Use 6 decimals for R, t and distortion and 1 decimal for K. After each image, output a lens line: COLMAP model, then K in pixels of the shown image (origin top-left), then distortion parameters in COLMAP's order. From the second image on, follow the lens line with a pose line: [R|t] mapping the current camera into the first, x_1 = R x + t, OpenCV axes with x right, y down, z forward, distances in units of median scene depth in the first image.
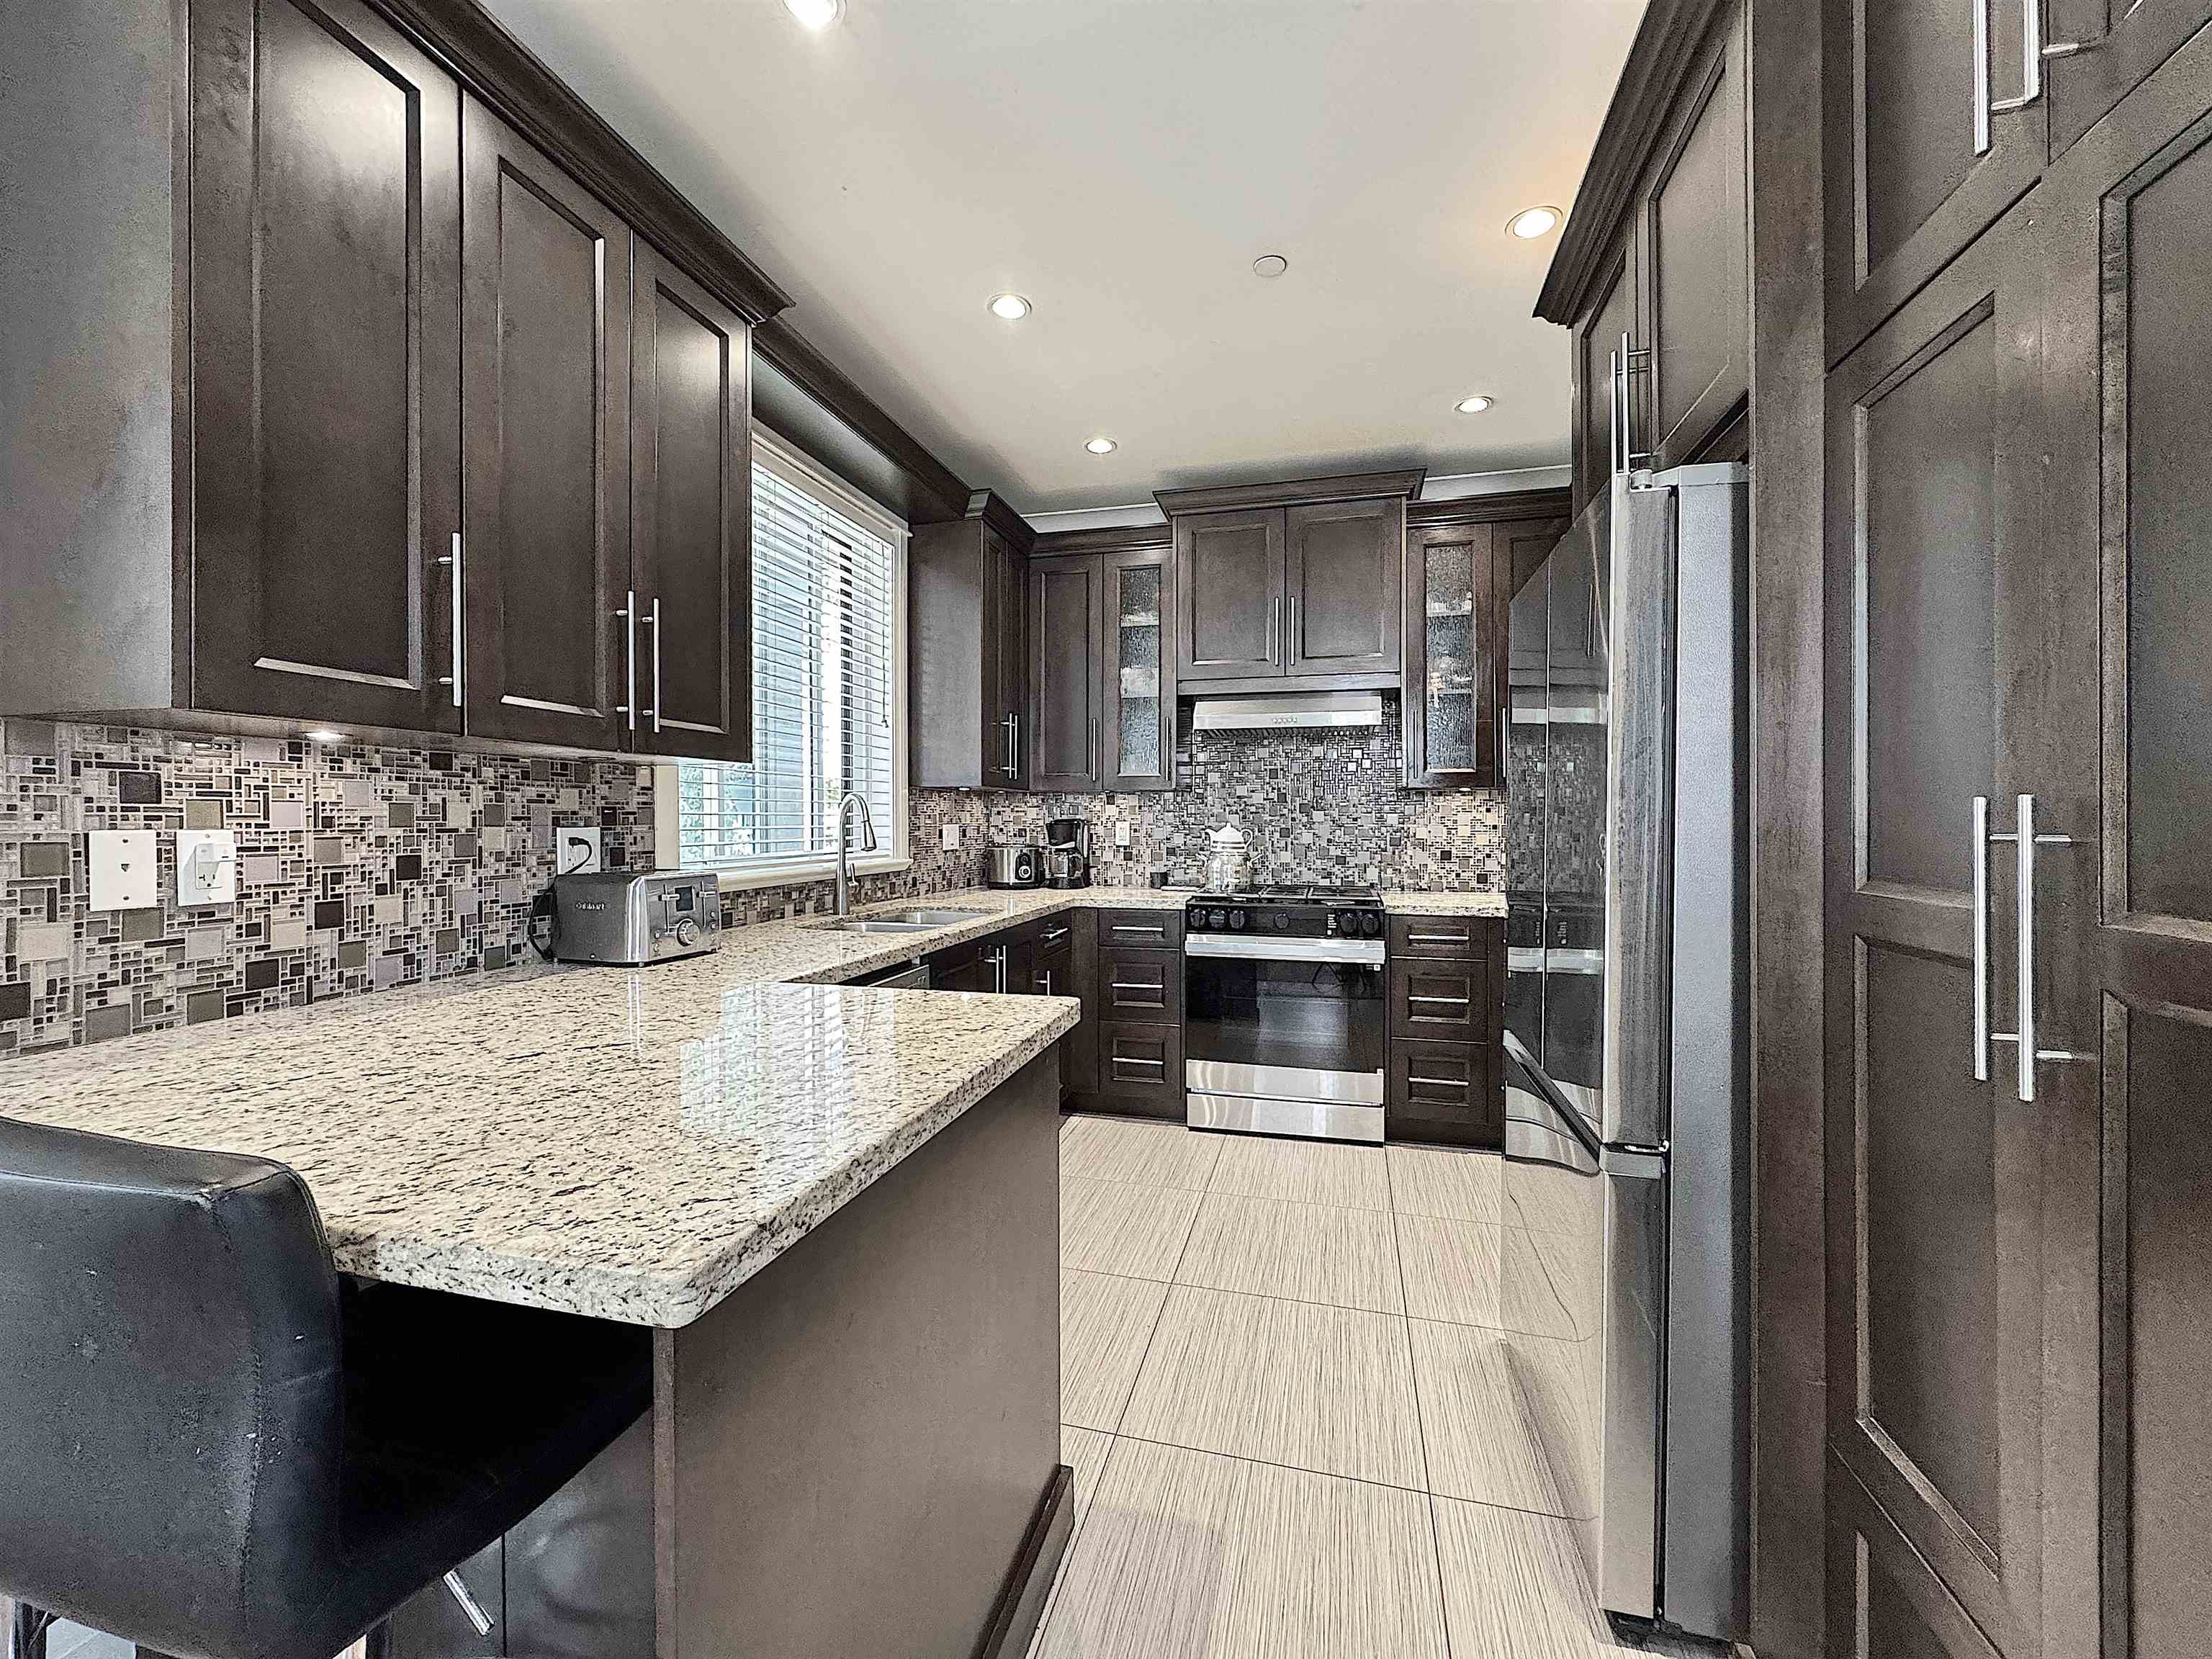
lens RADIAL K [[878.9, 0, 1105.6], [0, 878.9, 822.3], [0, 0, 1]] dist [-0.001053, 0.000212]
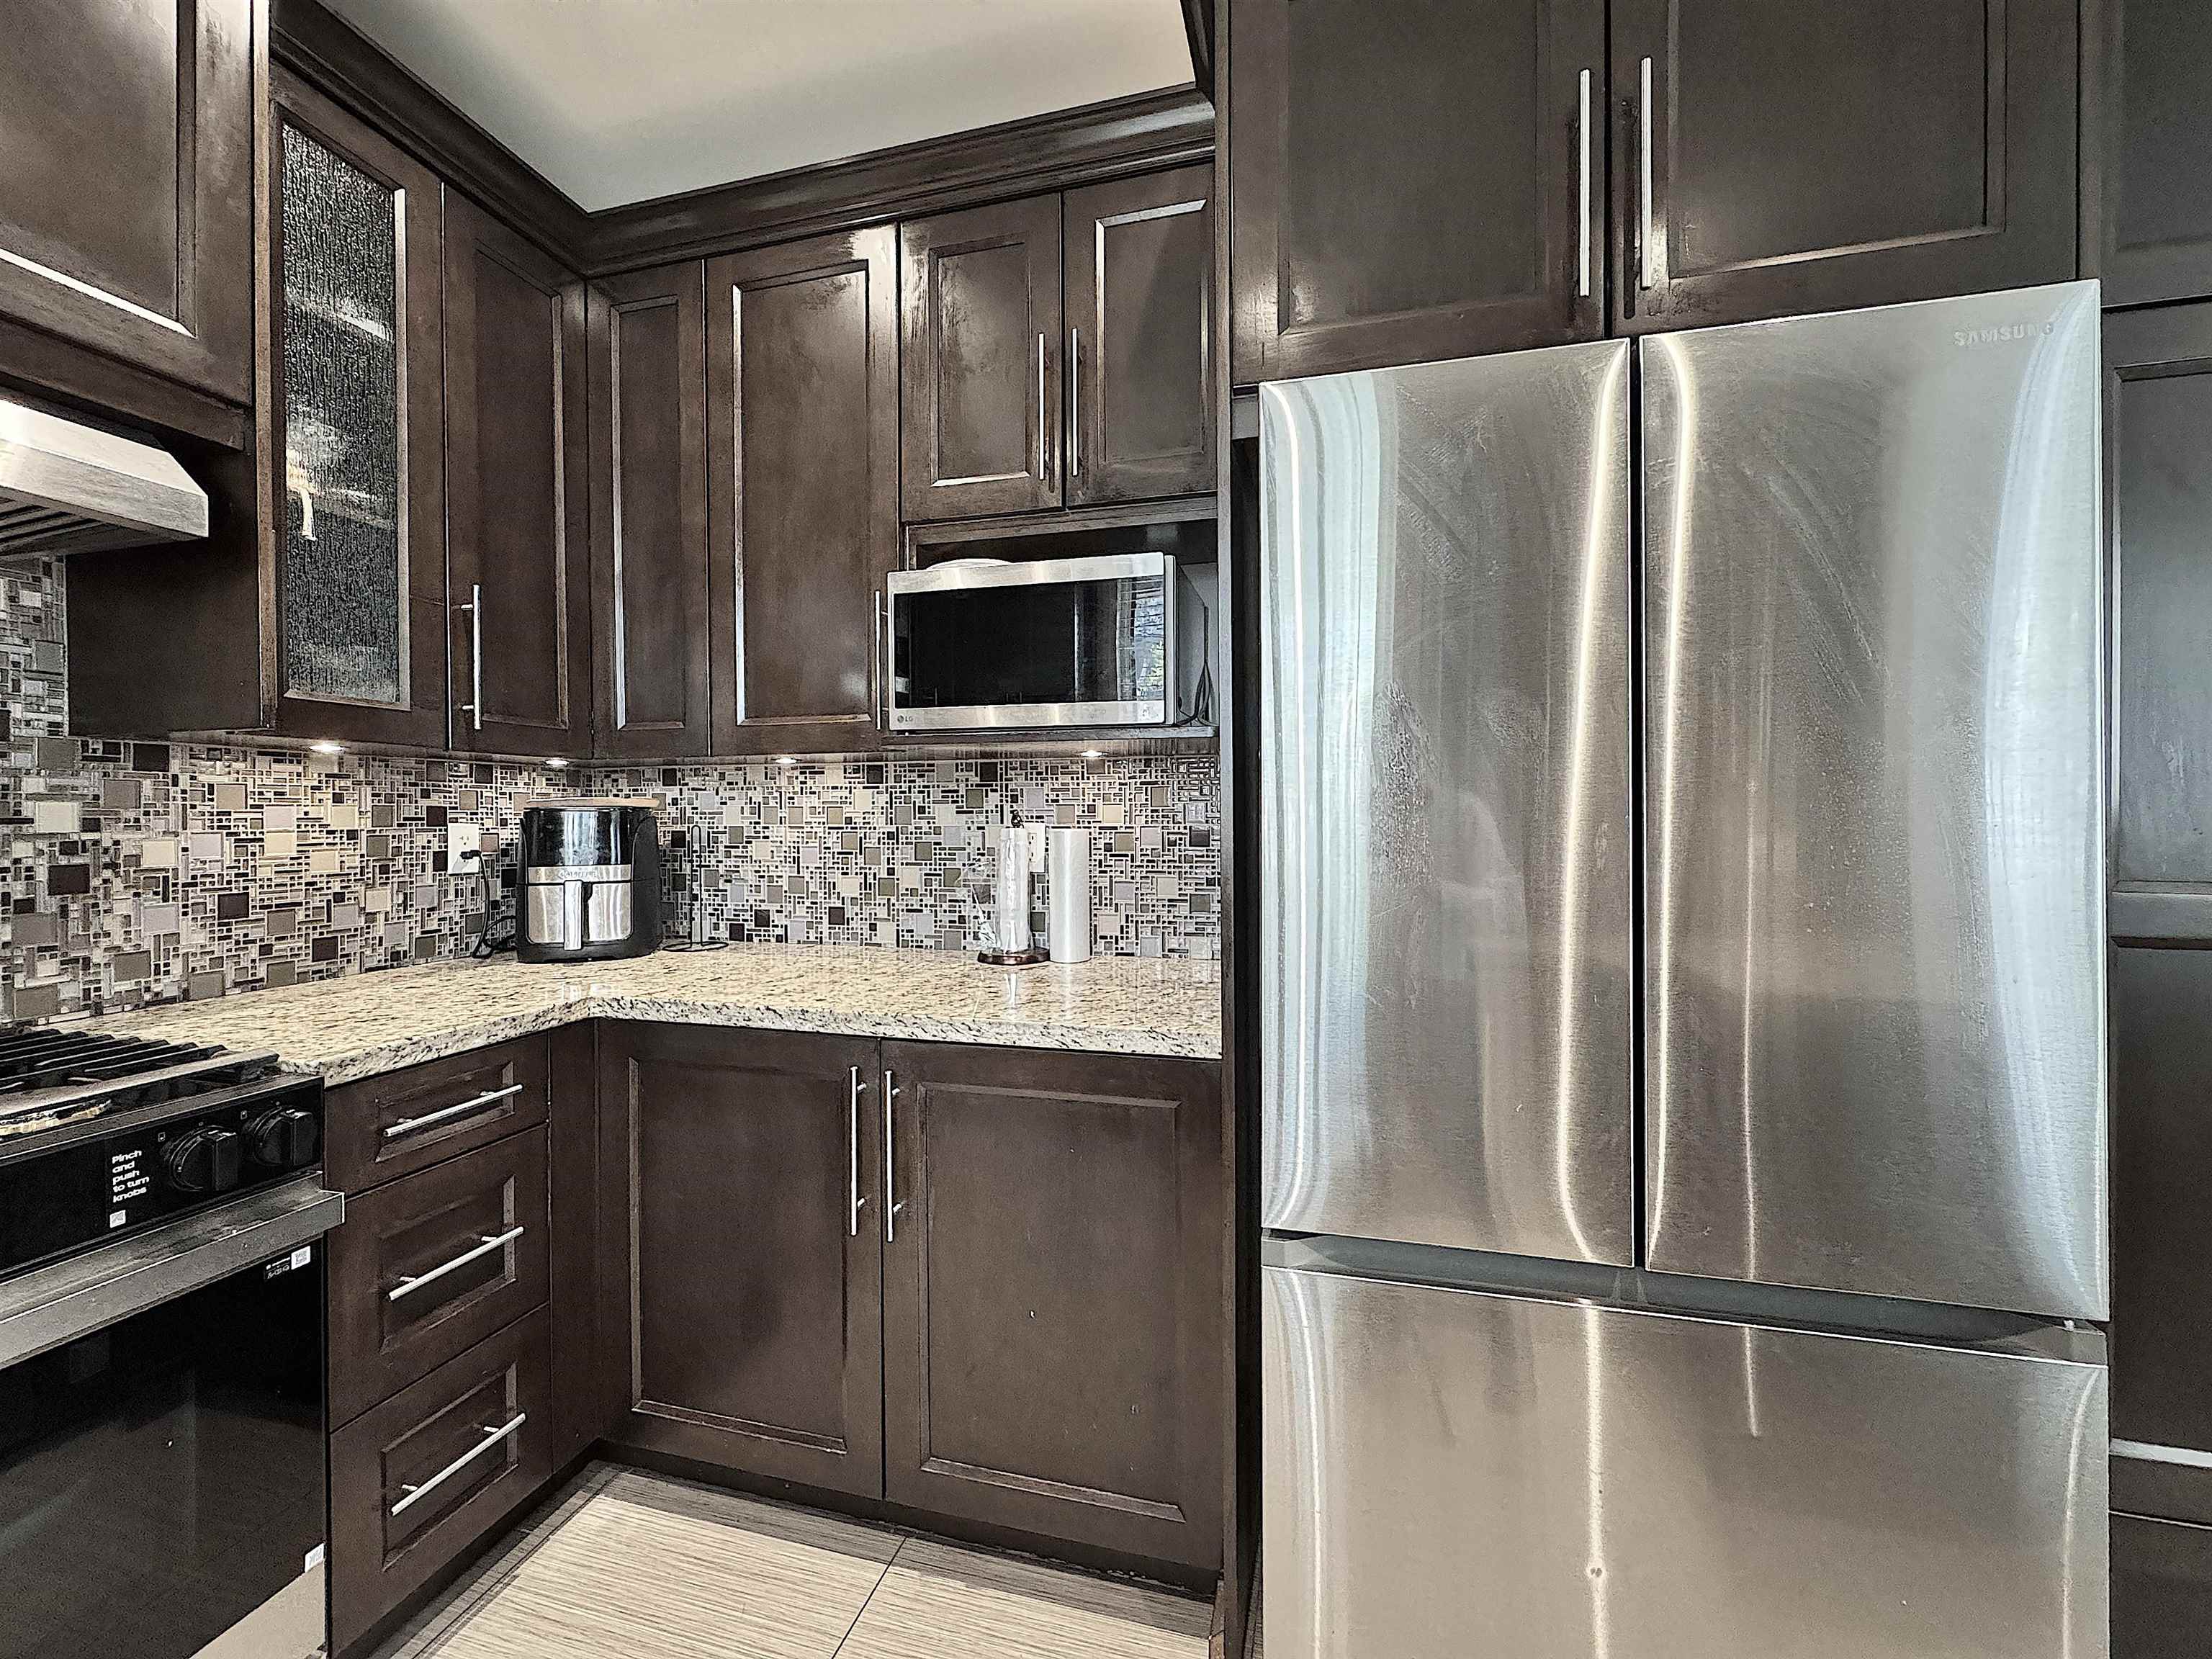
lens RADIAL K [[878.9, 0, 1105.6], [0, 878.9, 822.3], [0, 0, 1]] dist [-0.001053, 0.000212]
pose [[-0.000240, -0.005912, 0.999982, -0.026342], [0.004918, 0.999970, 0.005913, -0.002106], [-0.999988, 0.004919, -0.000211, 0.683693]]
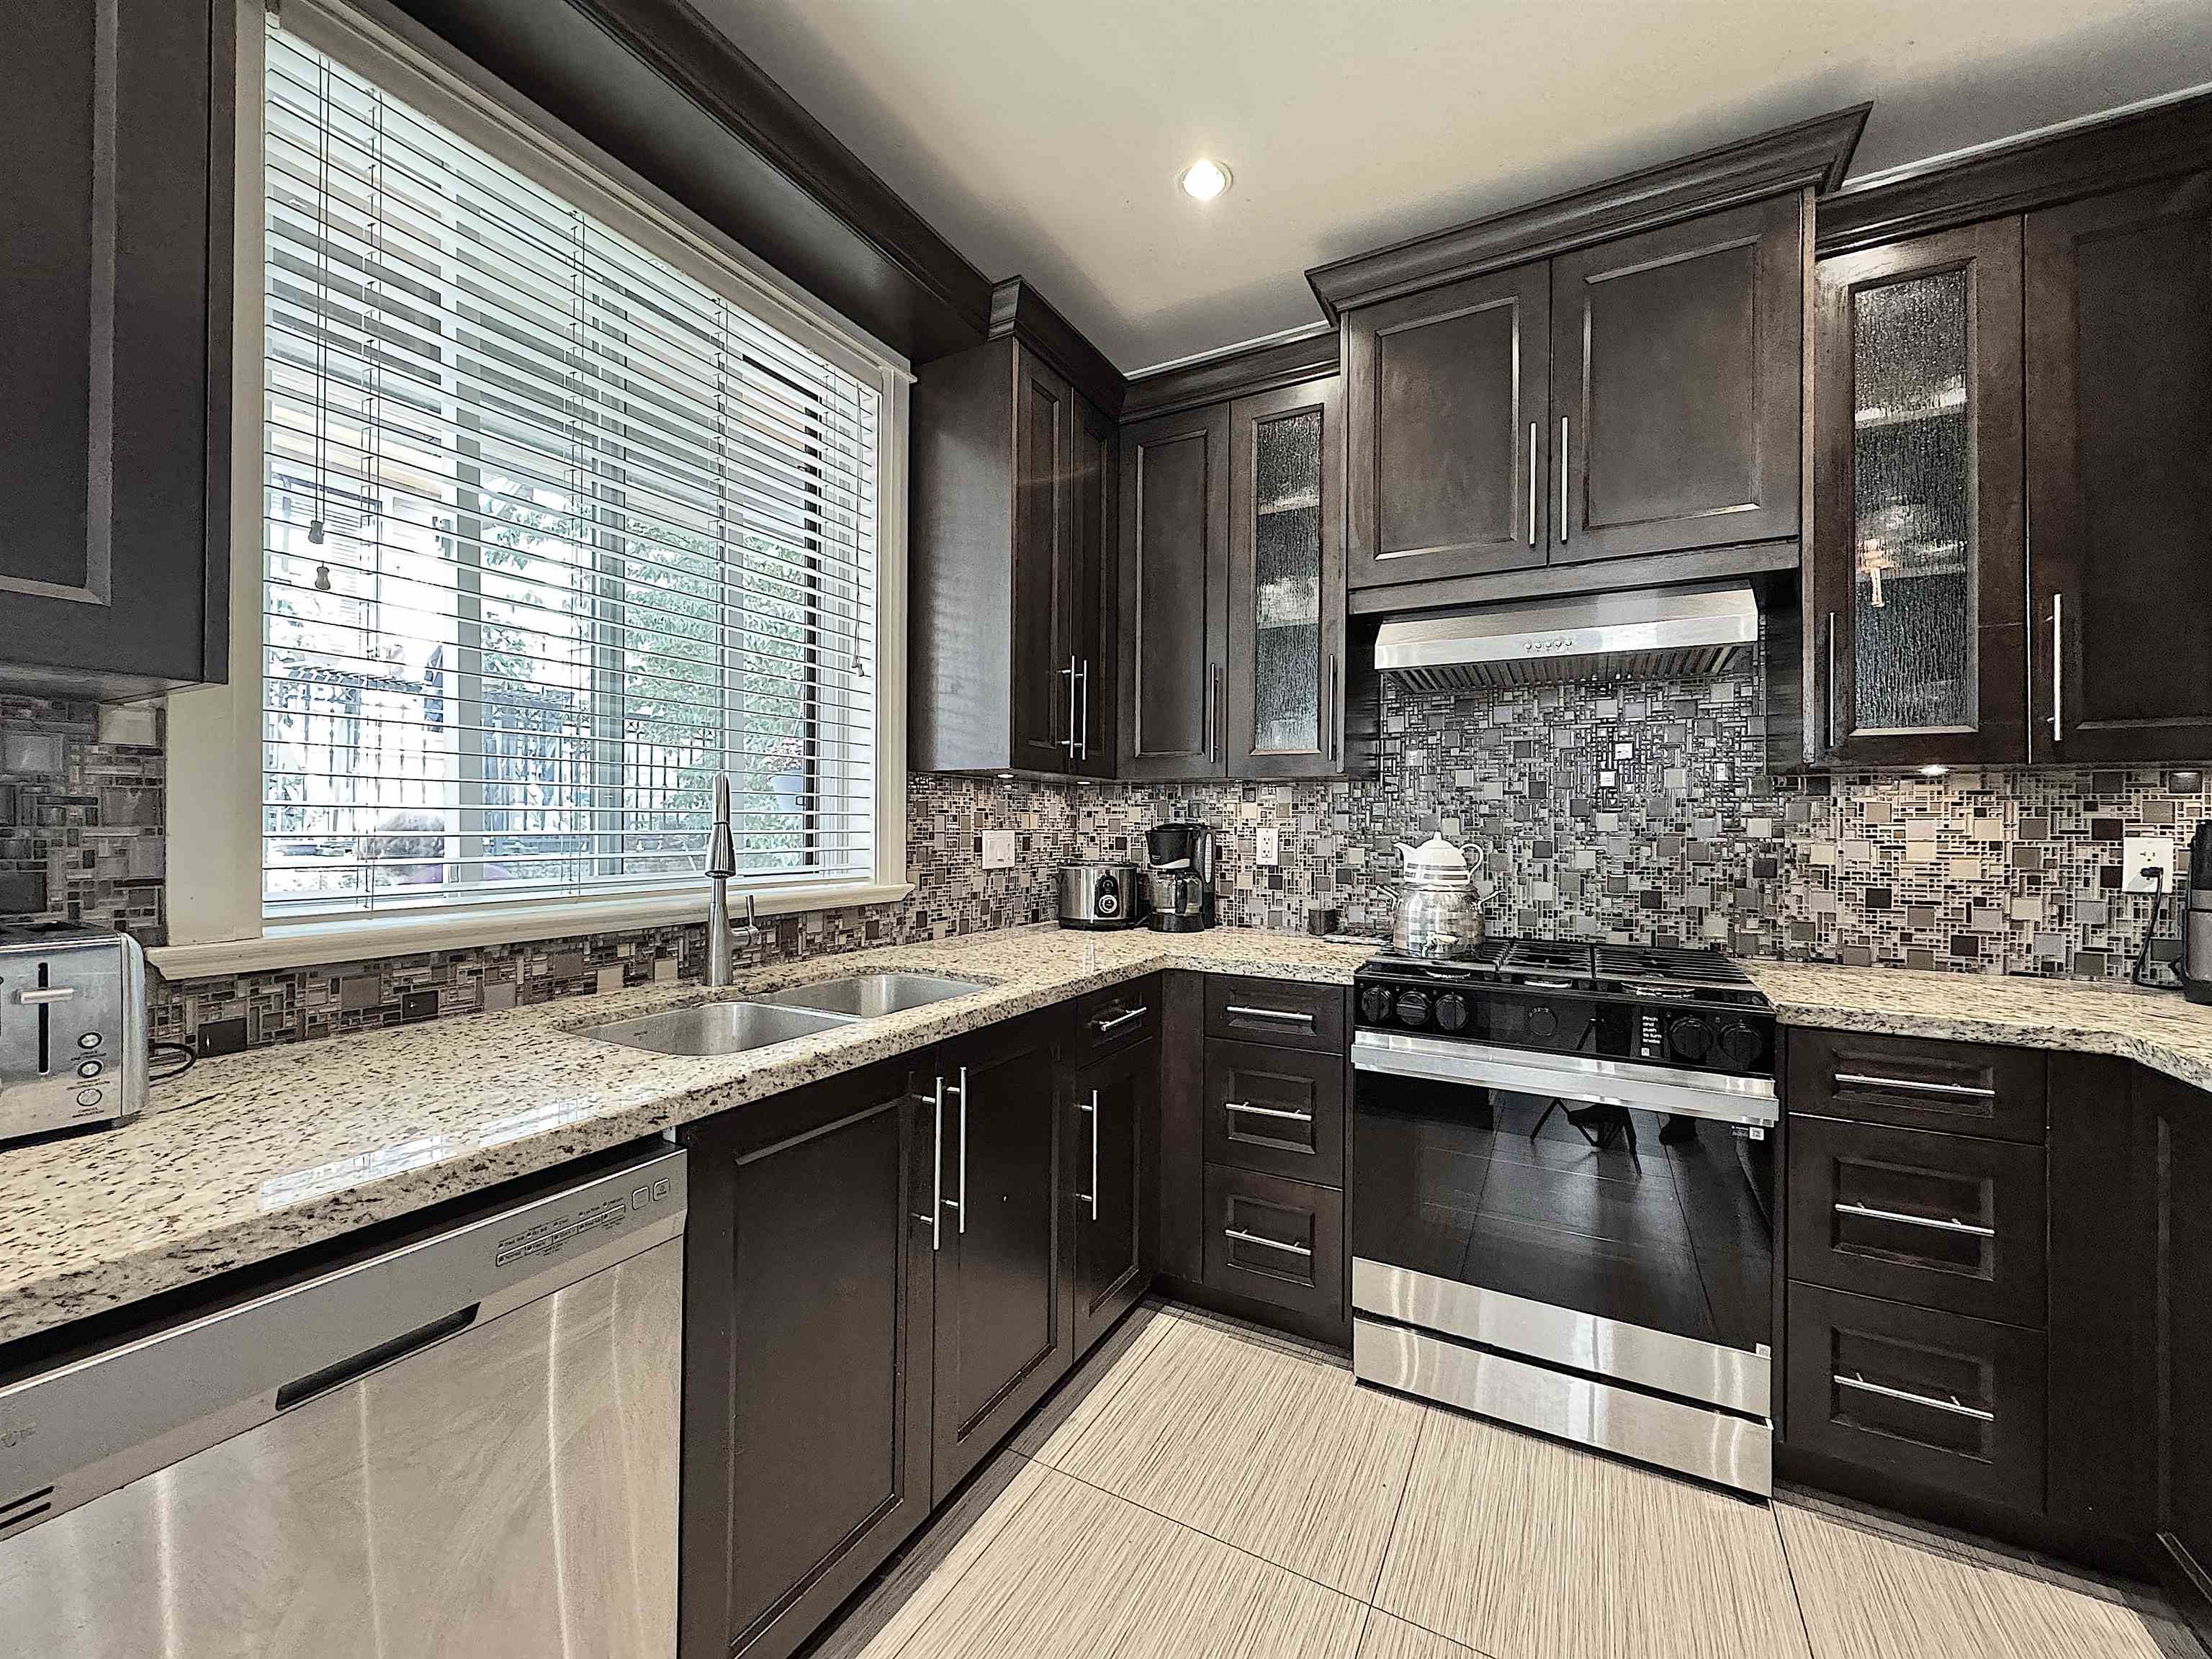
lens RADIAL K [[878.9, 0, 1105.6], [0, 878.9, 822.3], [0, 0, 1]] dist [-0.001053, 0.000212]
pose [[0.970757, 0.007268, -0.239956, 0.074589], [-0.008986, 0.999941, -0.006068, -0.000390], [0.239898, 0.008047, 0.970765, 0.437777]]
